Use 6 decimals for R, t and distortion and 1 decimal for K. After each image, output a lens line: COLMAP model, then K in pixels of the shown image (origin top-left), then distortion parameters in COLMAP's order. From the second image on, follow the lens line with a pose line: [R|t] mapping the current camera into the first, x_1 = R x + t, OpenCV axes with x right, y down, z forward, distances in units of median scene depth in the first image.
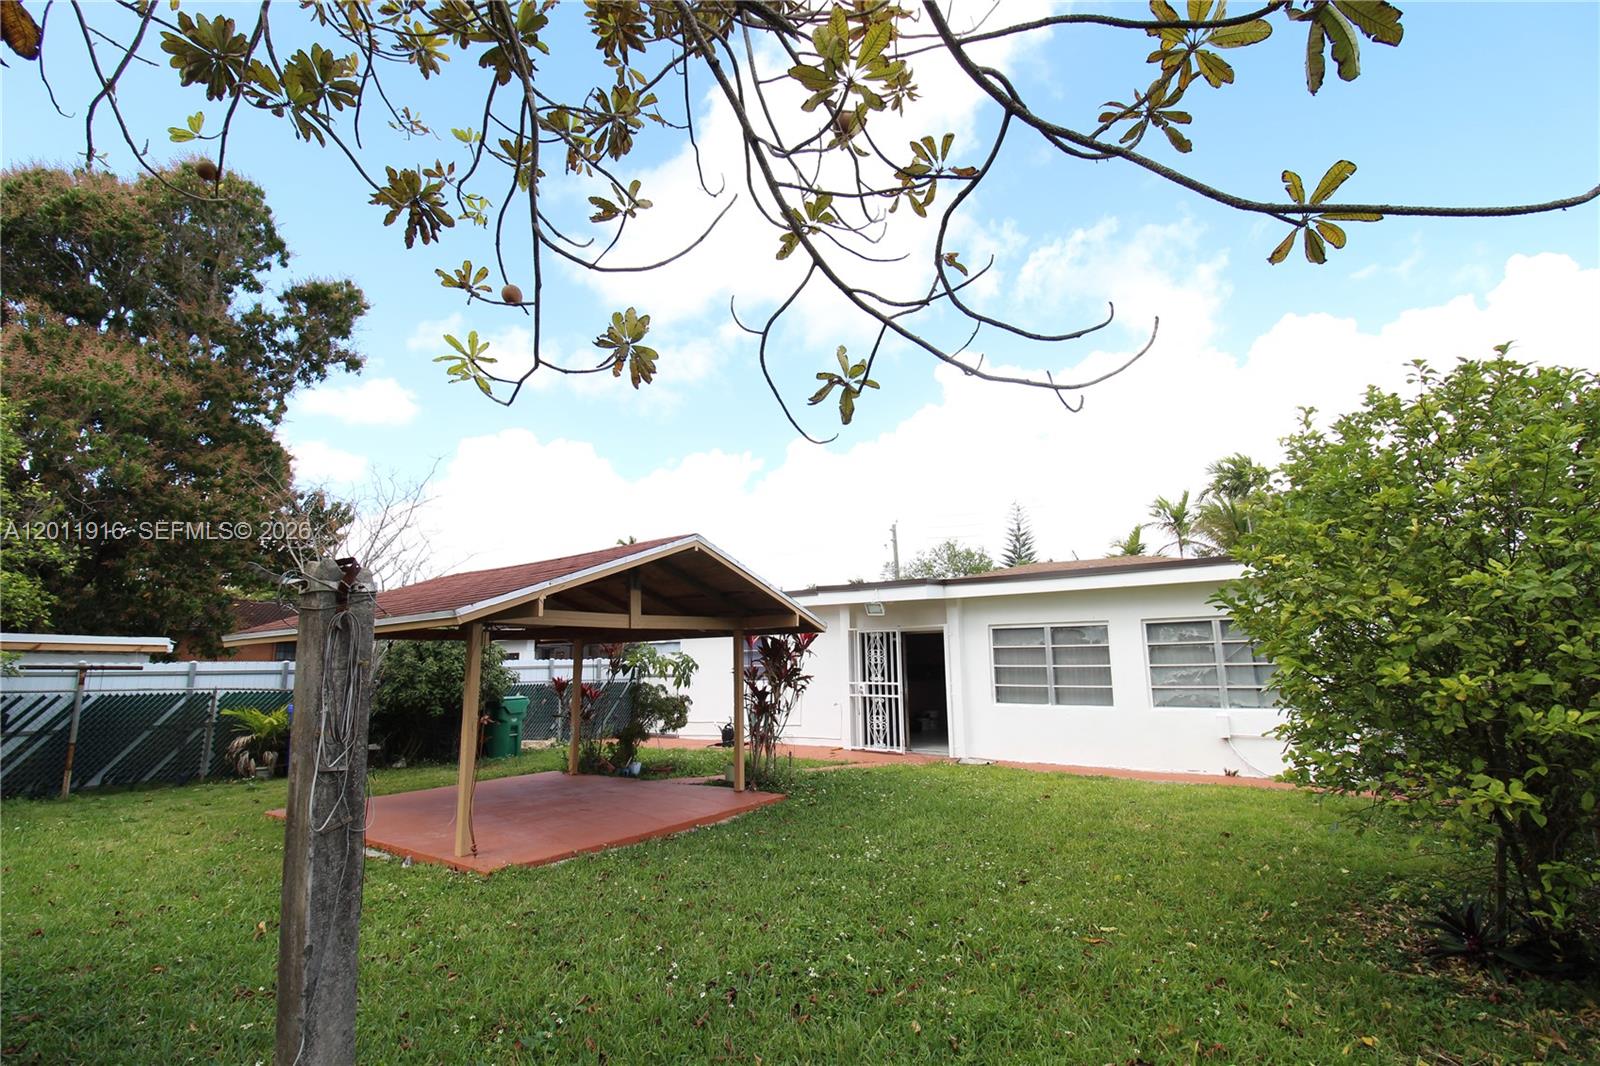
lens RADIAL K [[749.5, 0, 800.0], [0, 749.5, 533.0], [0, 0, 1]] dist [0.005790, -0.016781]
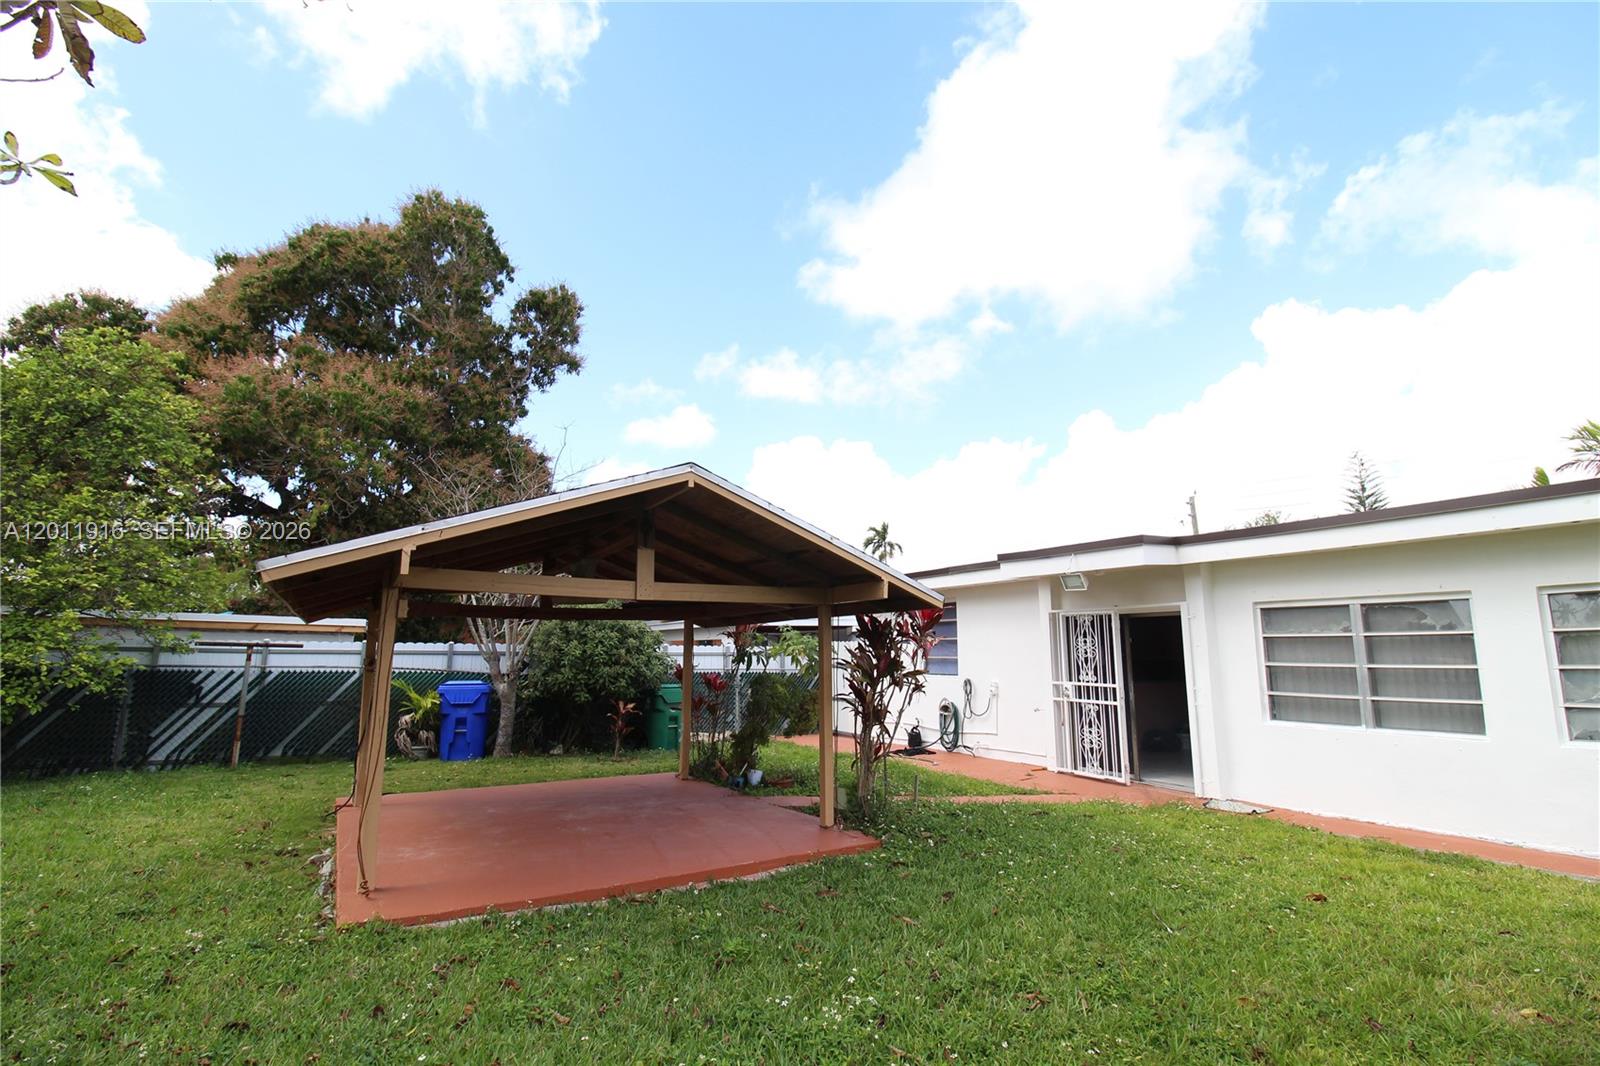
lens RADIAL K [[741.7, 0, 798.9], [0, 741.7, 525.0], [0, 0, 1]] dist [0.005077, -0.015991]
pose [[0.924622, -0.046201, -0.378072, 0.131174], [0.045304, 0.998910, -0.011273, 0.043177], [0.378181, -0.006705, 0.925707, 0.237777]]
